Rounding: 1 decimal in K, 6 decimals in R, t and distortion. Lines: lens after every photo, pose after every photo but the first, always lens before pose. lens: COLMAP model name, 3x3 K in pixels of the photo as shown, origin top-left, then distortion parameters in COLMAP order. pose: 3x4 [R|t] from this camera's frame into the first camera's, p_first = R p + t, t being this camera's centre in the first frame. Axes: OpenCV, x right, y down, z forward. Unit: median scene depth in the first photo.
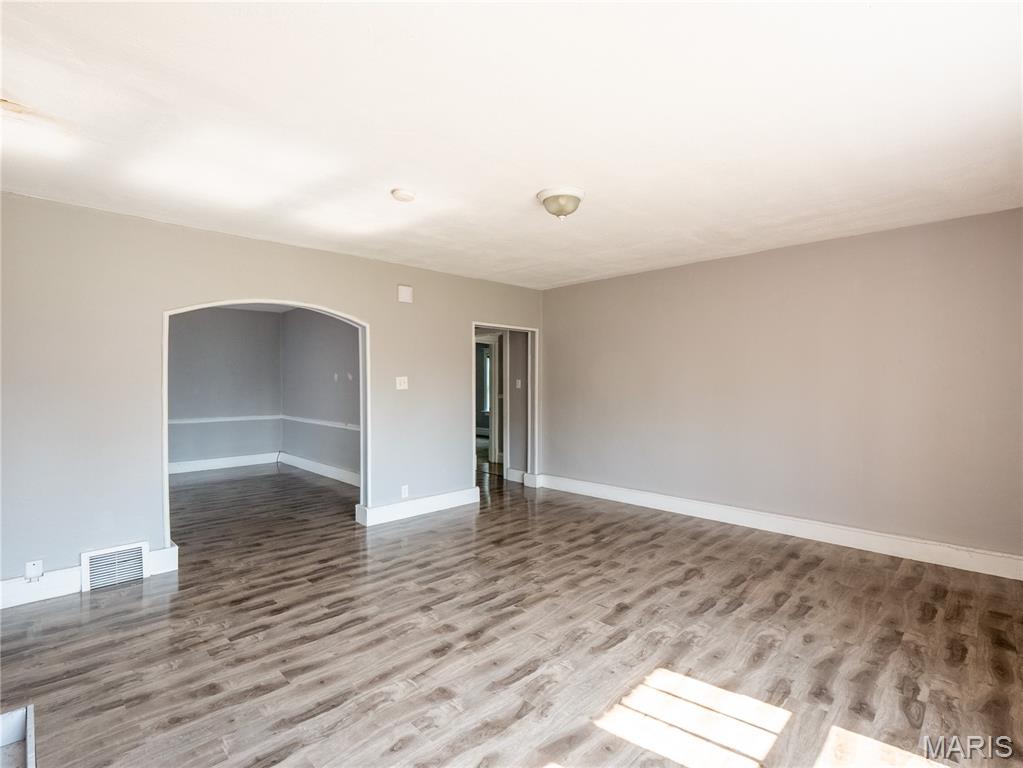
lens RADIAL K [[478.7, 0, 506.5], [0, 478.7, 380.7], [0, 0, 1]] dist [-0.017149, -0.000191]
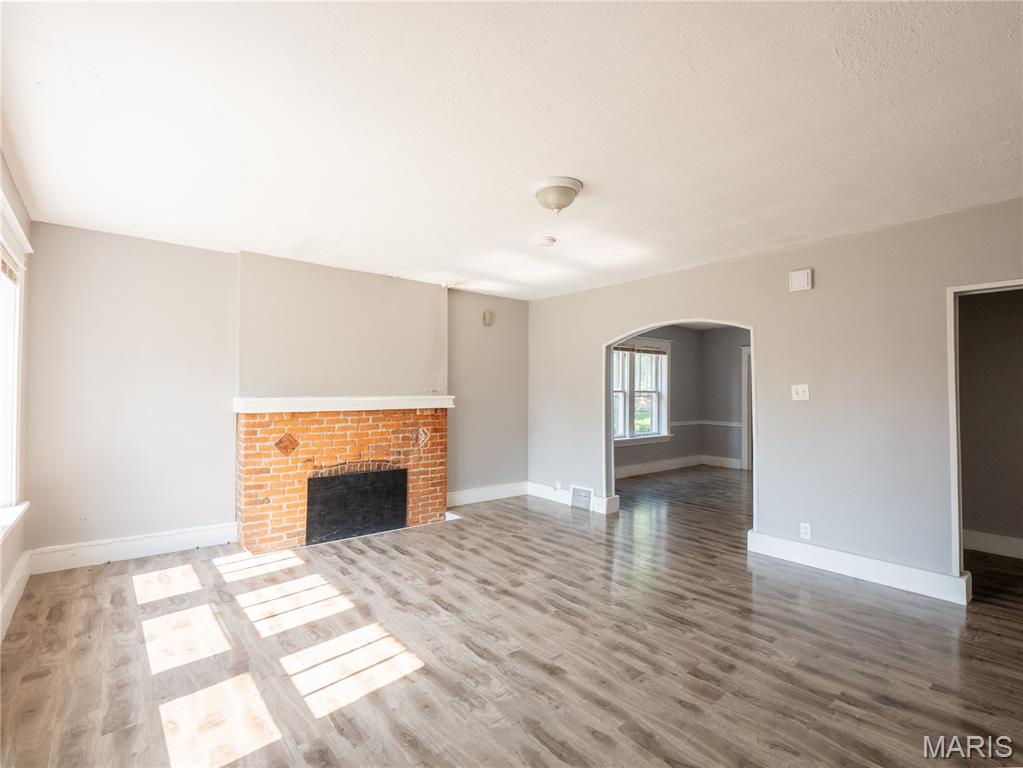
lens RADIAL K [[501.0, 0, 520.3], [0, 501.0, 386.8], [0, 0, 1]] dist [-0.010394, -0.002763]
pose [[-0.078622, -0.007218, -0.996878, 1.210585], [-0.008835, 0.999940, -0.006543, 0.009366], [0.996865, 0.008293, -0.078681, 1.126758]]
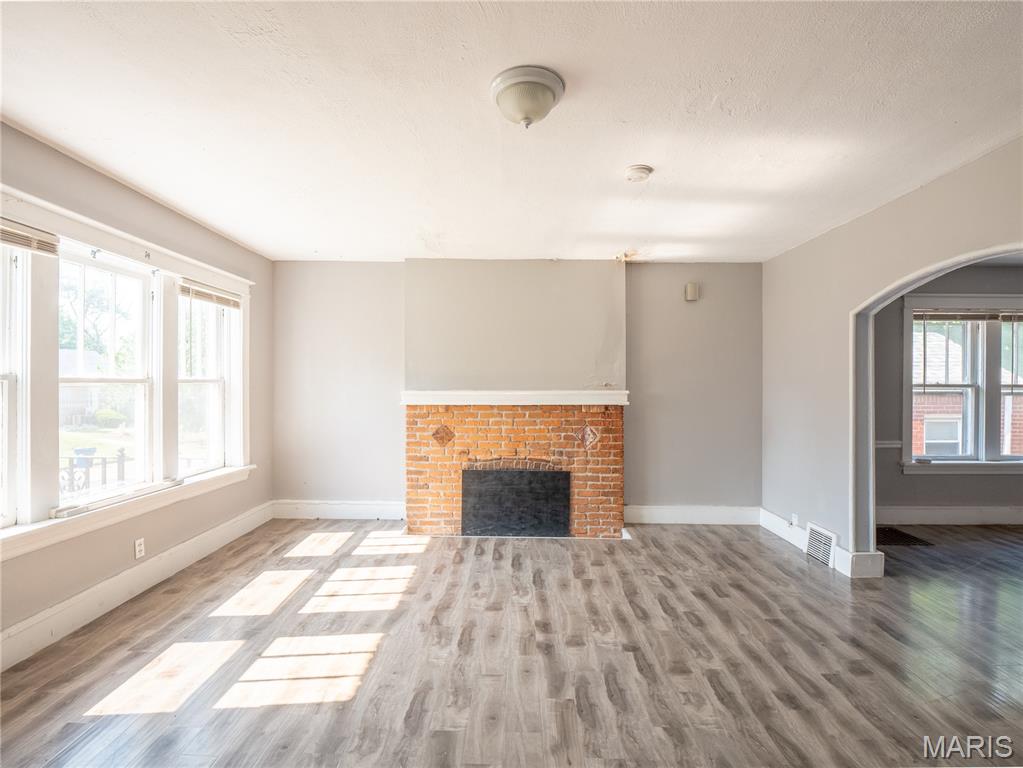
lens RADIAL K [[501.0, 0, 511.0], [0, 501.0, 385.9], [0, 0, 1]] dist [-0.010394, -0.002763]
pose [[-0.716076, 0.000949, -0.698022, 0.663048], [-0.006286, 0.999950, 0.007808, 0.008595], [0.697994, 0.009979, -0.716034, 1.636921]]
